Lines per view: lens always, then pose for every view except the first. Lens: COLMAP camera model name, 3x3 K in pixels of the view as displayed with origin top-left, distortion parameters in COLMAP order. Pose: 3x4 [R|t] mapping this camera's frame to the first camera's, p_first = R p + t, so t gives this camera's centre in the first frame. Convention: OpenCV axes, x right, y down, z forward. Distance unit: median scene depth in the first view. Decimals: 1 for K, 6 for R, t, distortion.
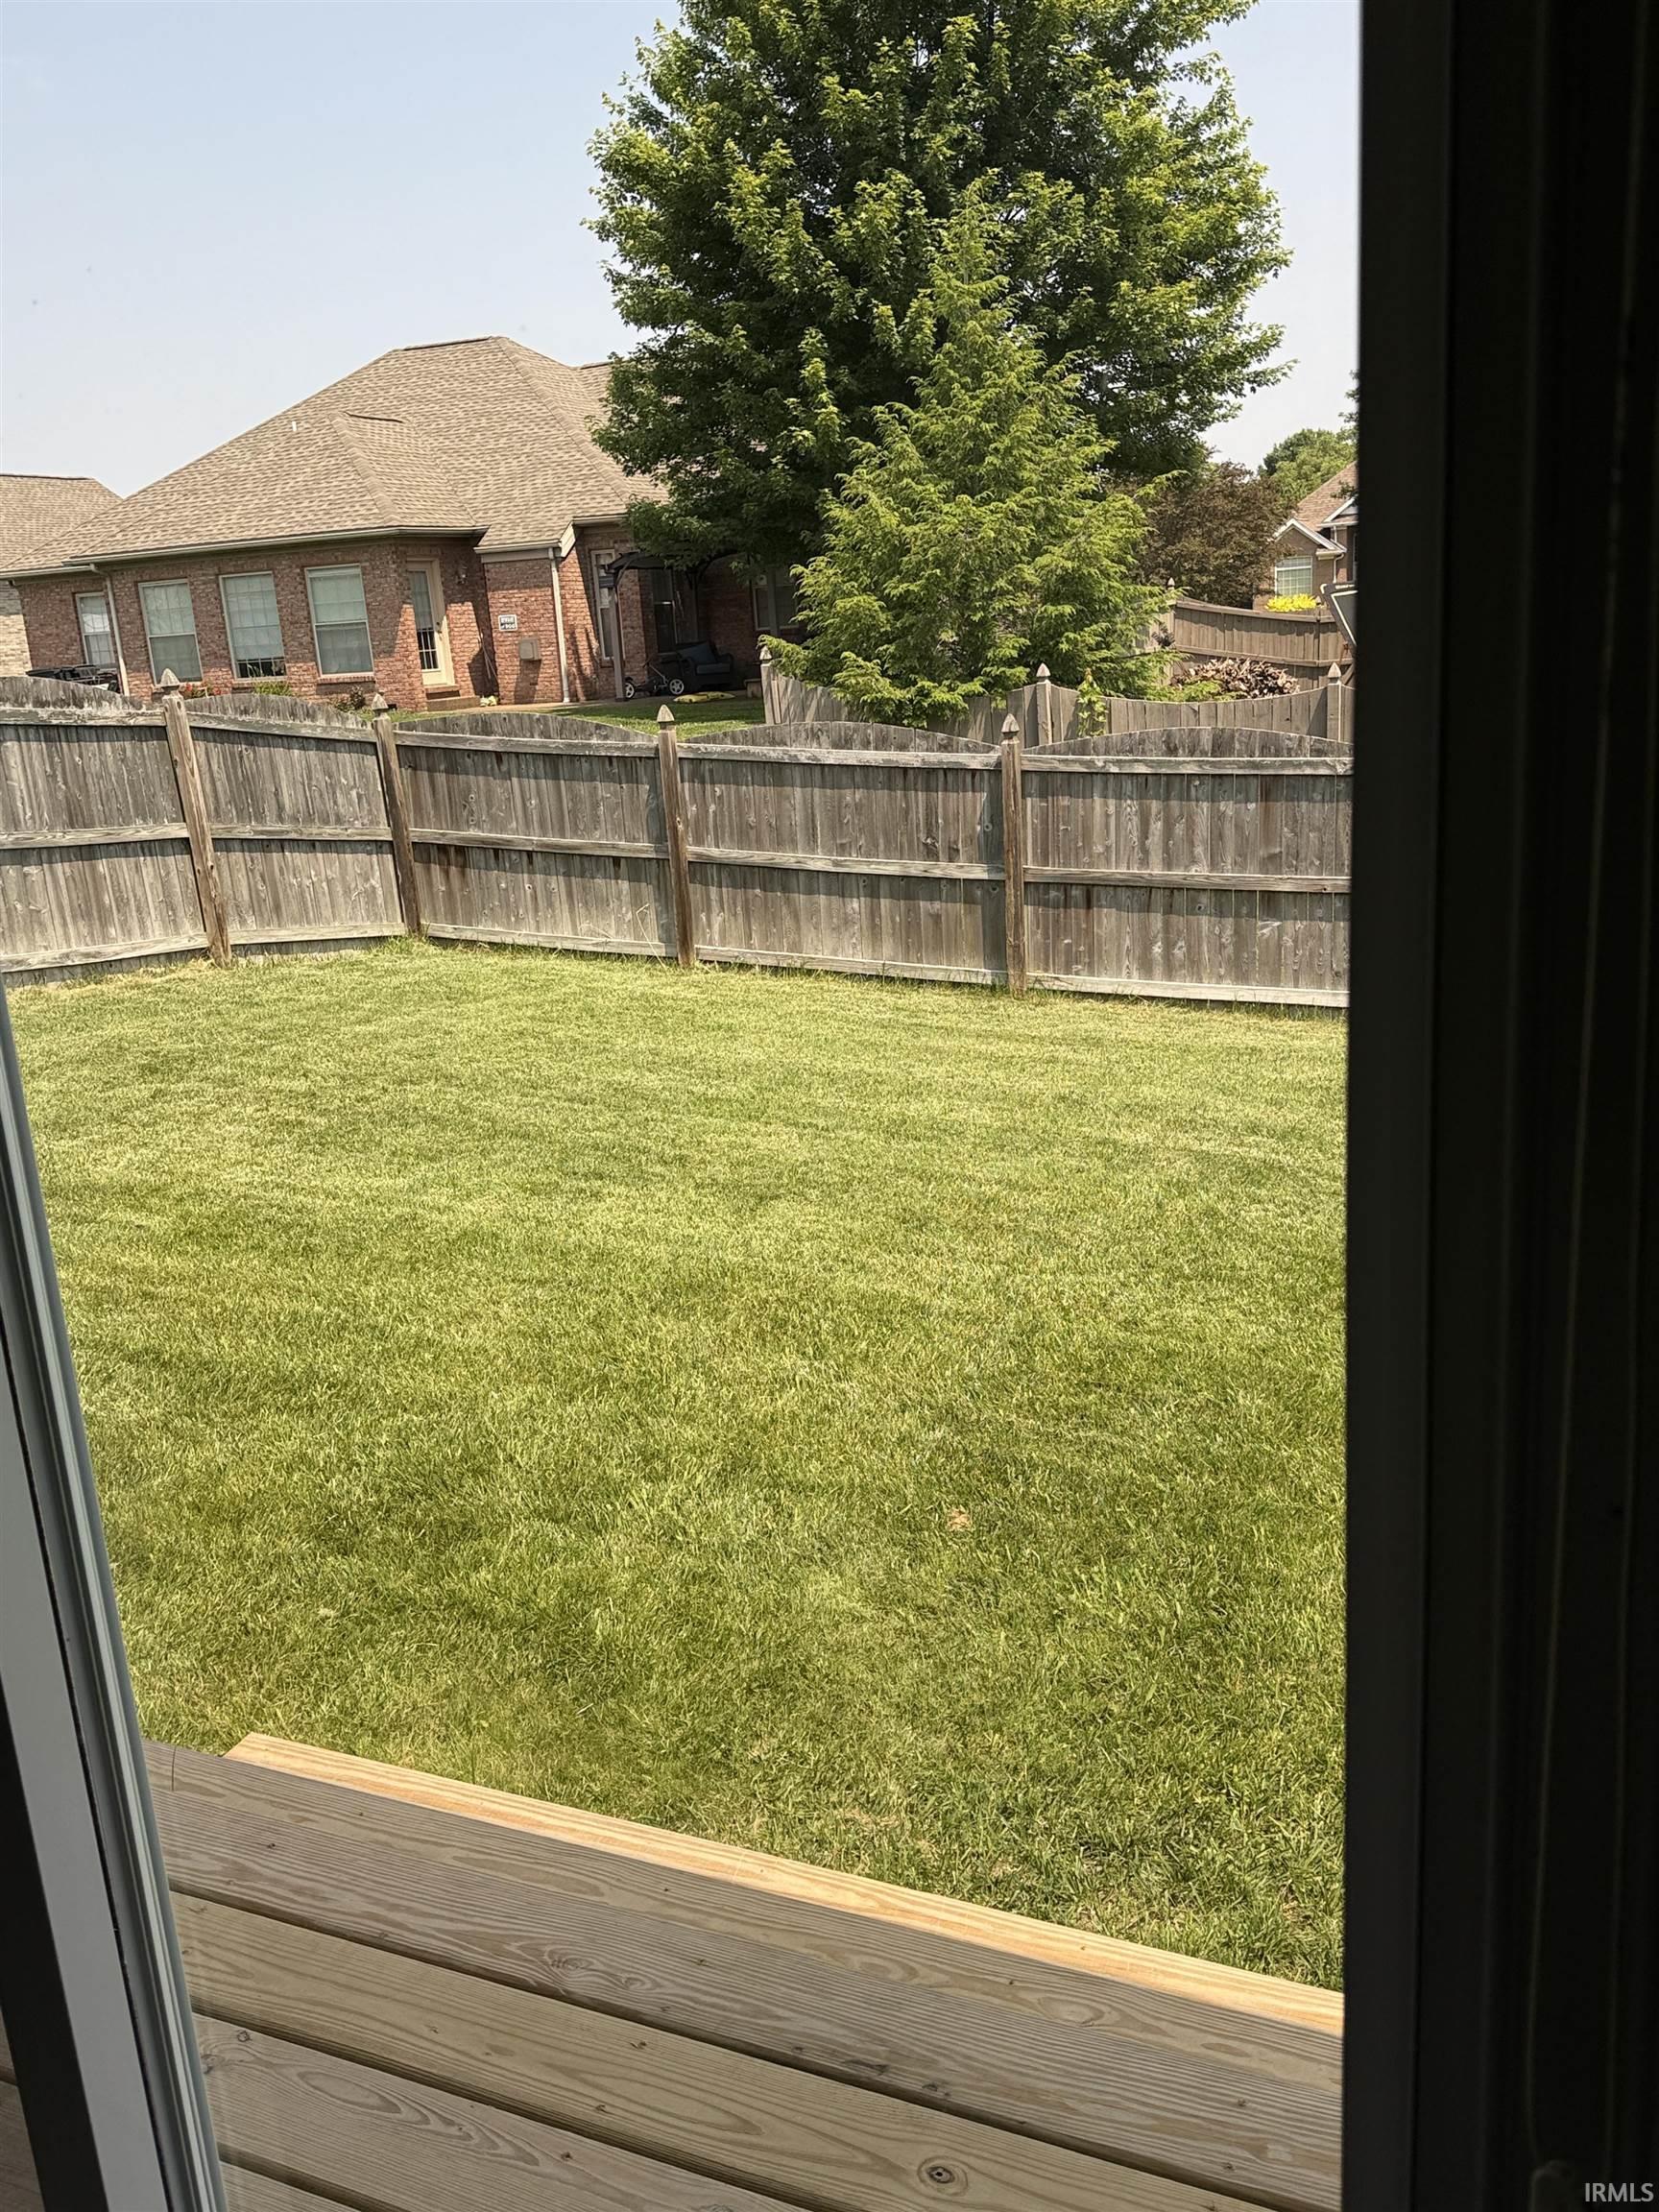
lens RADIAL K [[1789.3, 0, 817.9], [0, 1789.3, 1101.3], [0, 0, 1]] dist [0.164779, -0.287574]
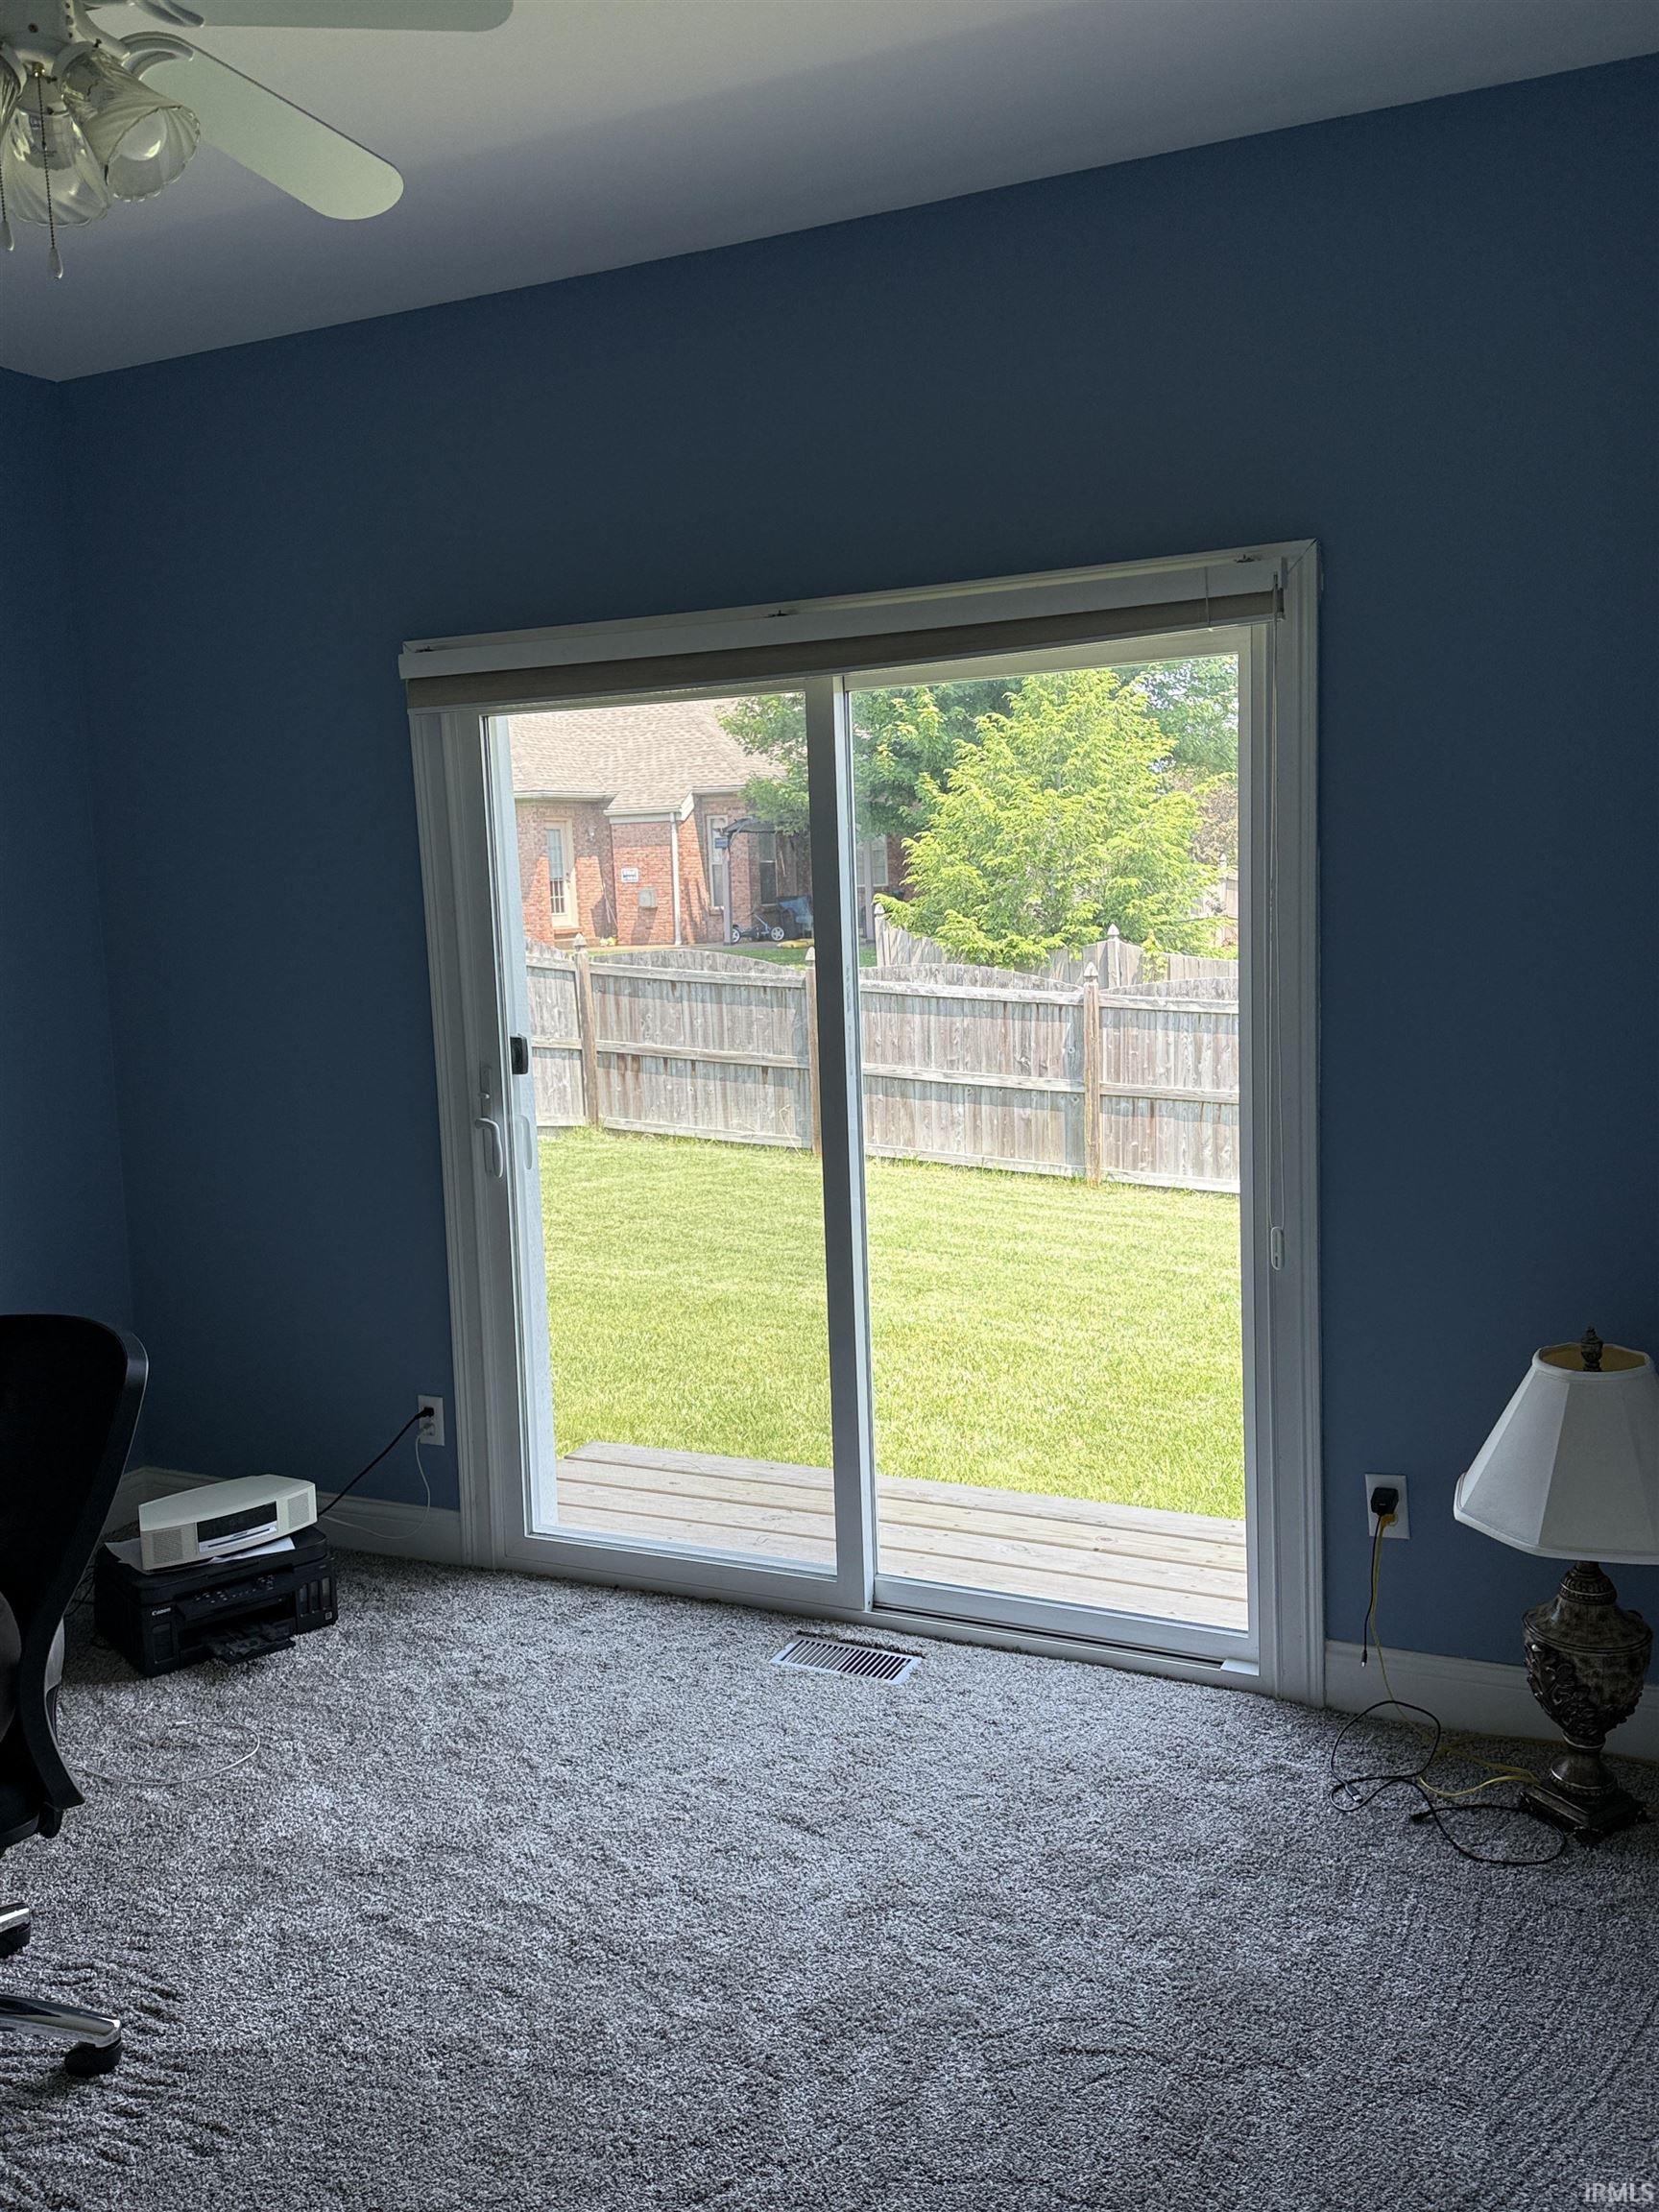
lens RADIAL K [[1789.3, 0, 817.9], [0, 1789.3, 1101.3], [0, 0, 1]] dist [0.164779, -0.287574]
pose [[0.998943, 0.034108, -0.030823, -0.034453], [-0.037935, 0.990312, -0.133579, 0.046429], [0.025968, 0.134607, 0.990559, -0.194253]]
